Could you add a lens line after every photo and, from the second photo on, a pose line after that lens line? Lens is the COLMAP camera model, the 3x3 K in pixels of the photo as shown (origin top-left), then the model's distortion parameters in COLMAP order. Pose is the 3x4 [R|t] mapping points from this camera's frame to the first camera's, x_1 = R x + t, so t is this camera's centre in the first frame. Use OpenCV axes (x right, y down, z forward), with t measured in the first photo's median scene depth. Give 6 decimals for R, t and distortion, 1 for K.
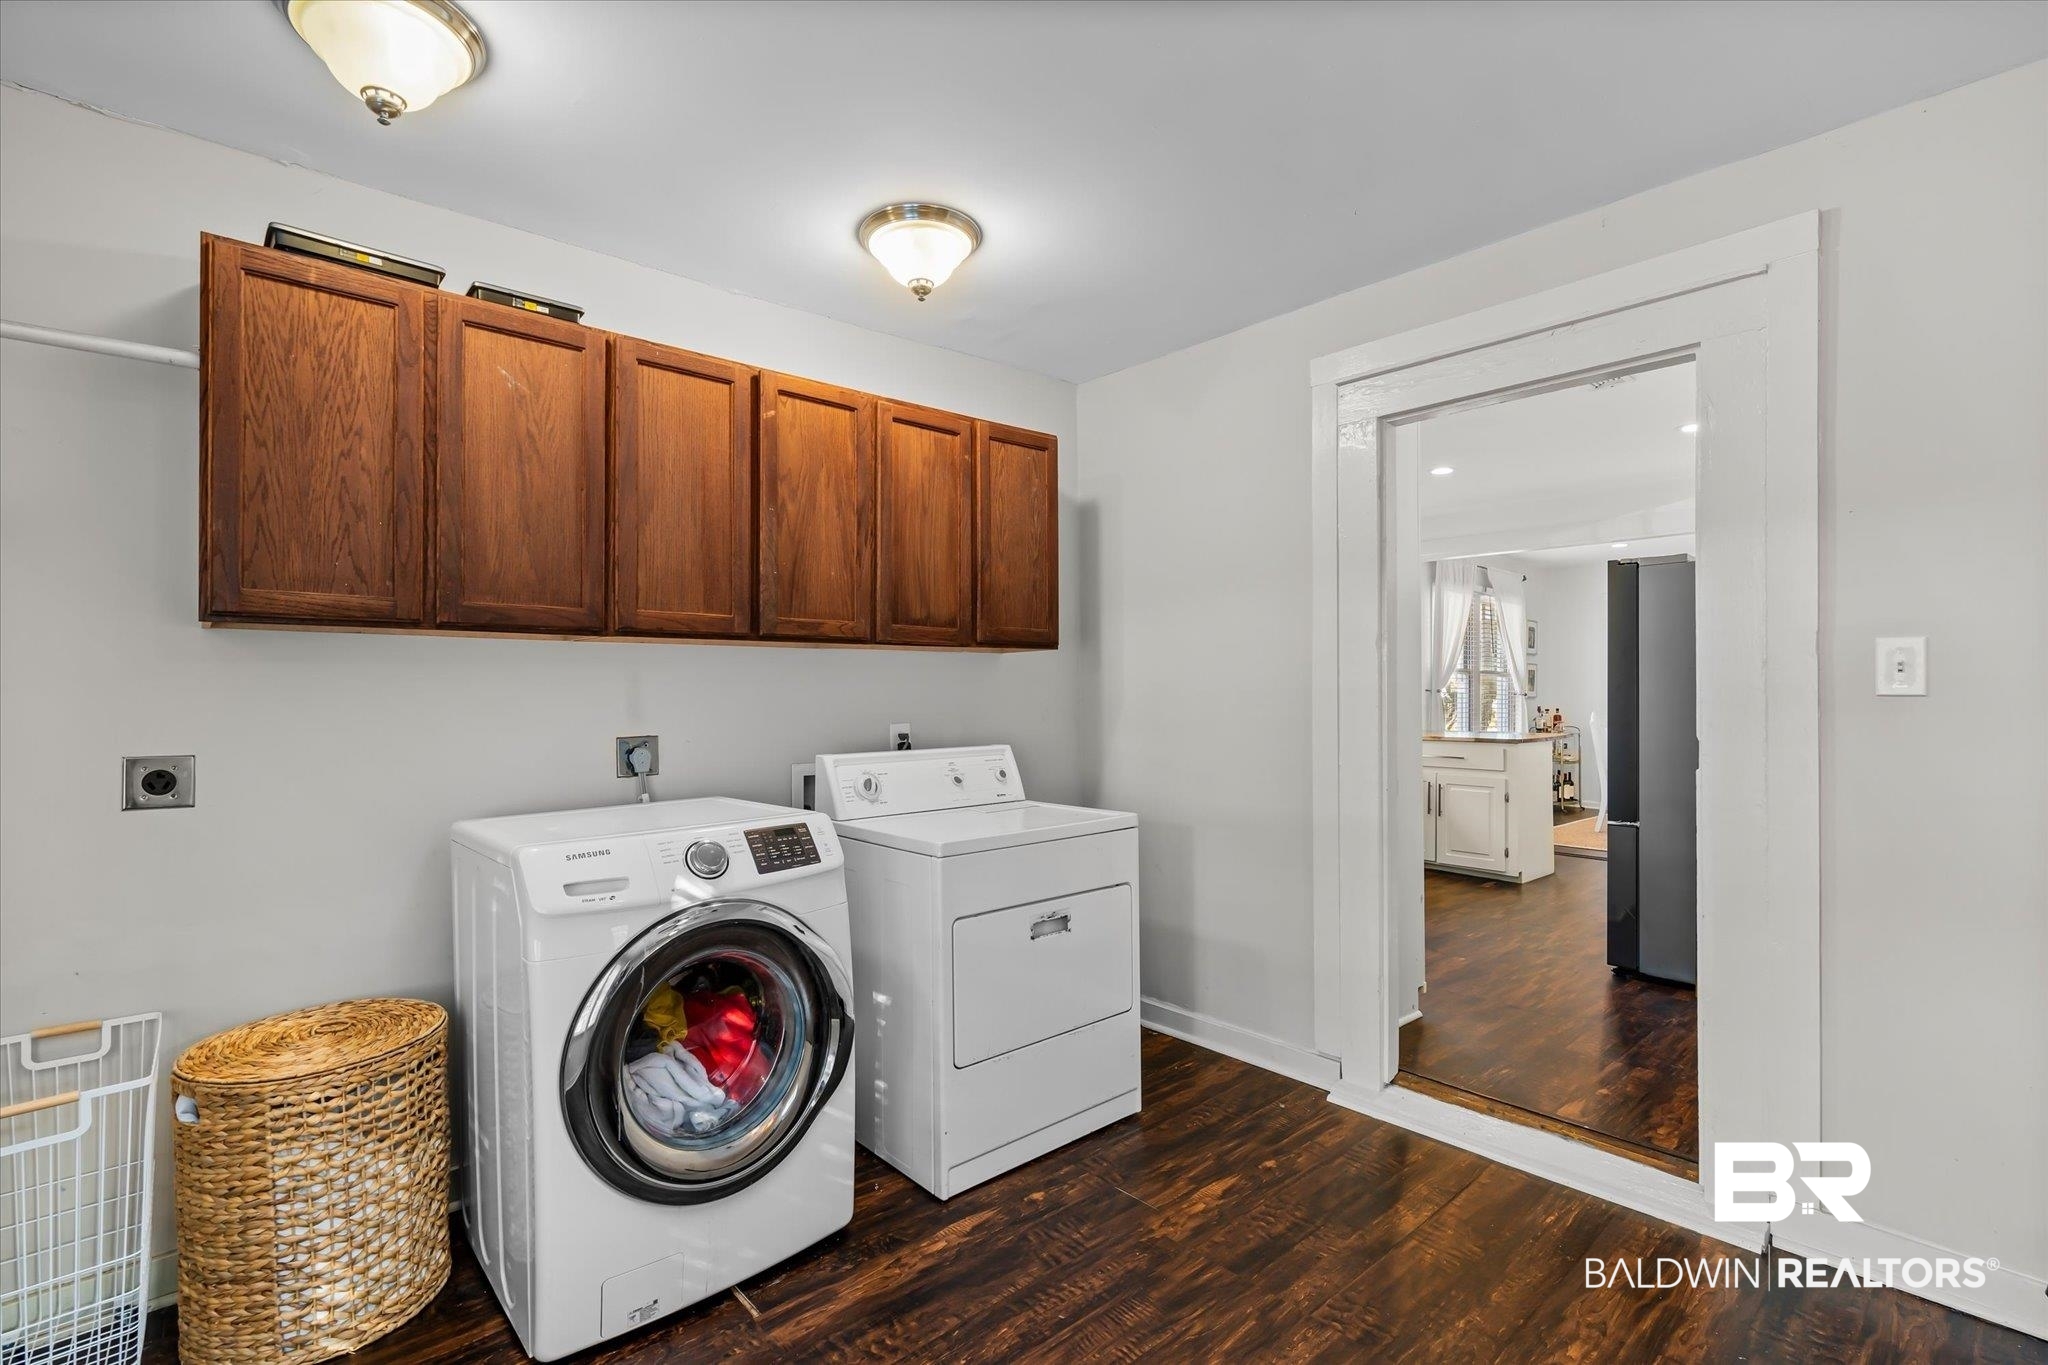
lens RADIAL K [[941.7, 0, 1028.8], [0, 941.7, 685.9], [0, 0, 1]] dist [-0.000807, -0.000071]
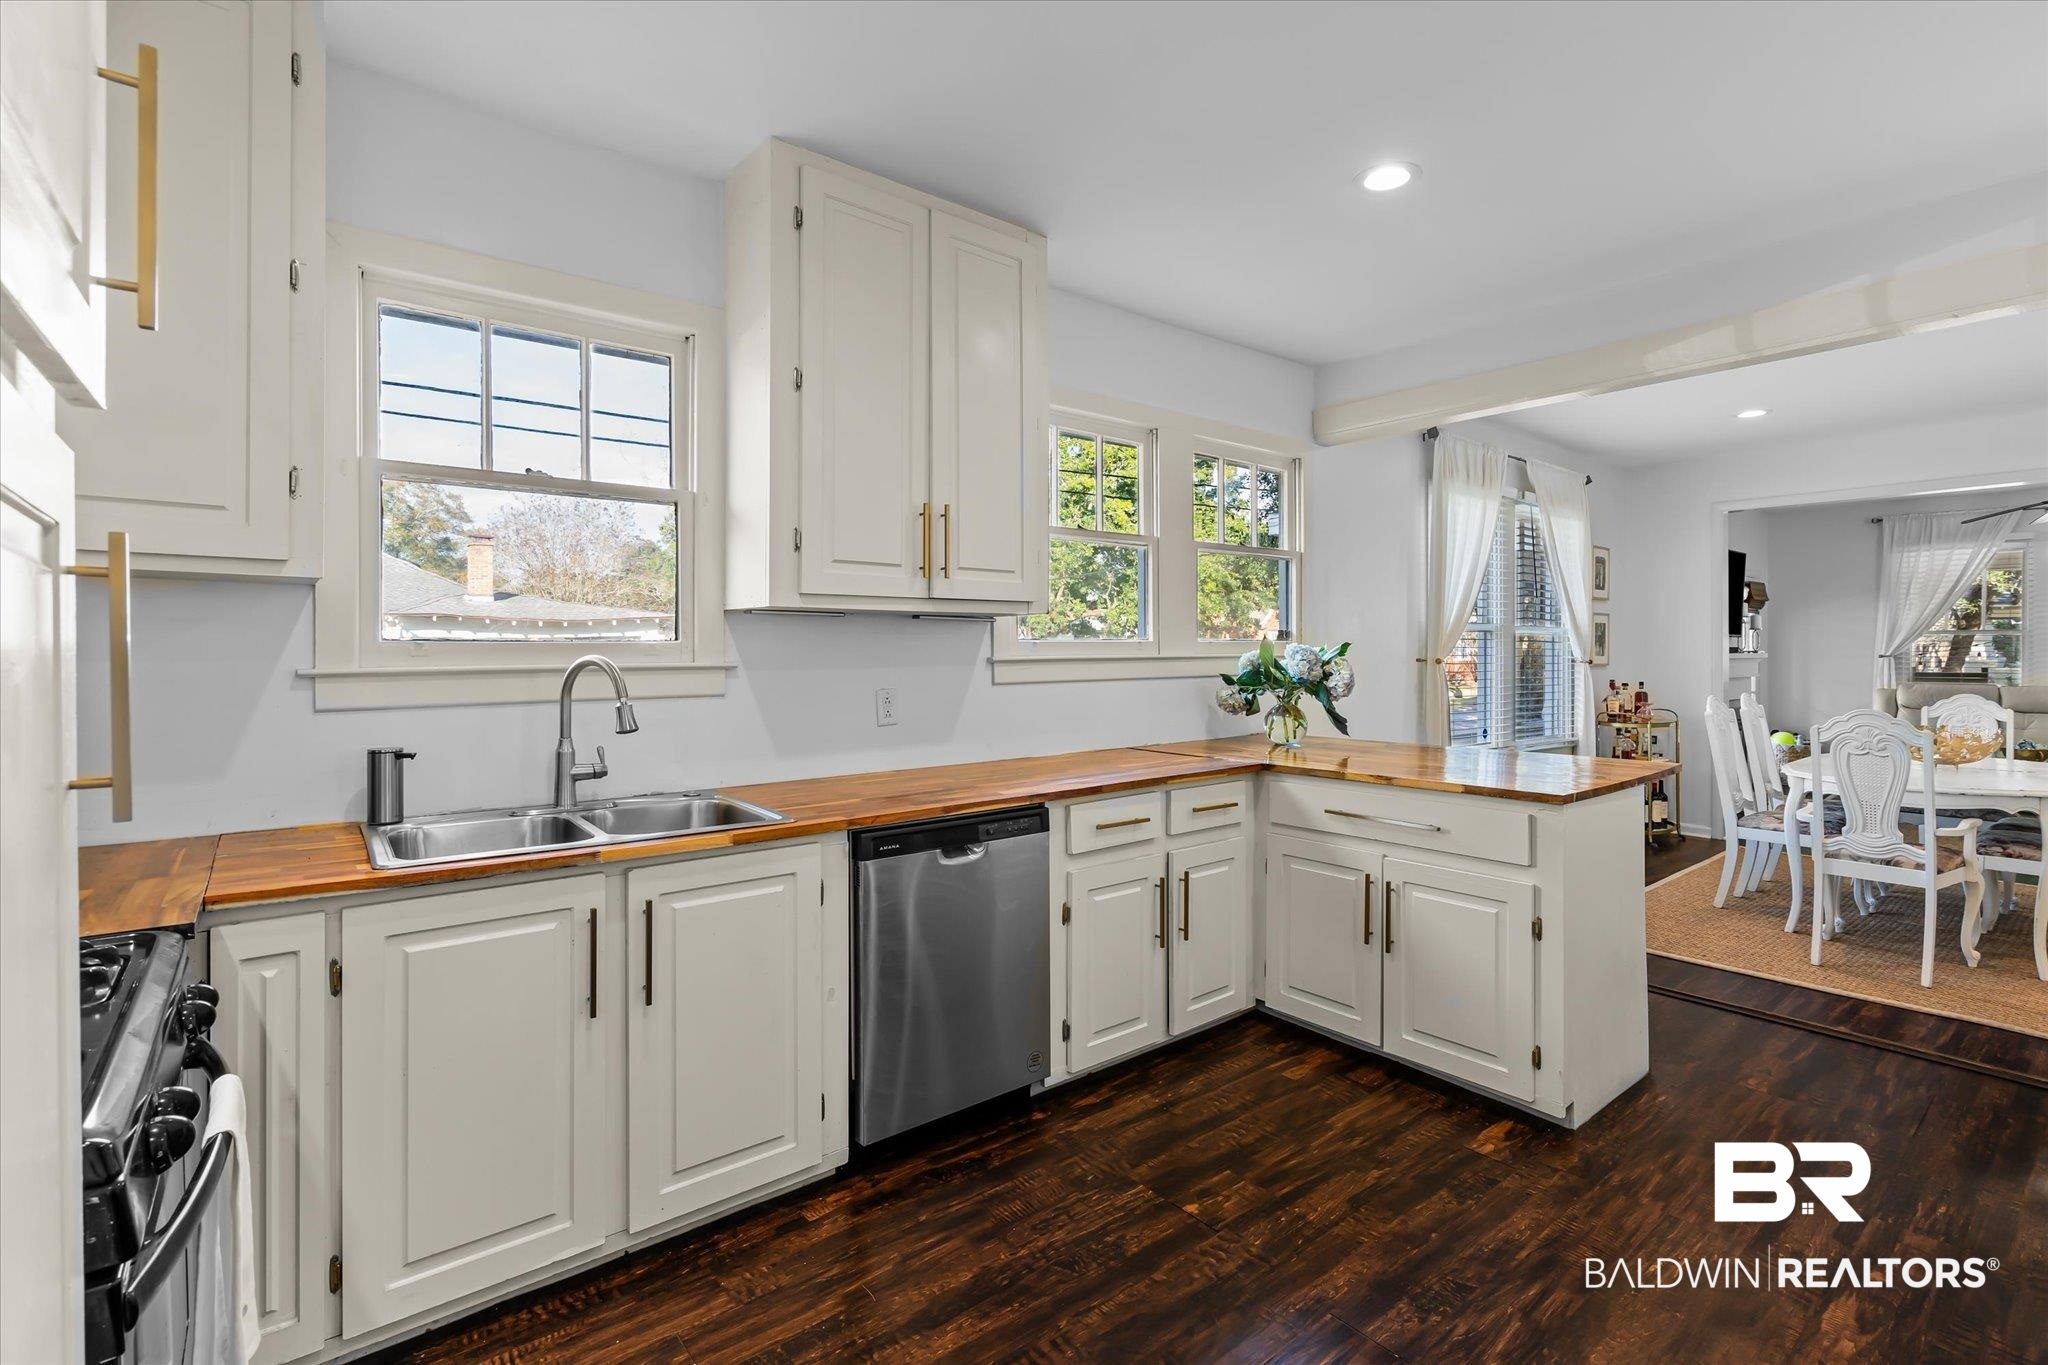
lens RADIAL K [[941.7, 0, 985.0], [0, 941.7, 645.5], [0, 0, 1]] dist [-0.000807, -0.000071]
pose [[0.996064, 0.001395, -0.088625, 0.174318], [-0.000257, 0.999917, 0.012850, -0.009988], [0.088635, -0.012776, 0.995982, 0.325489]]
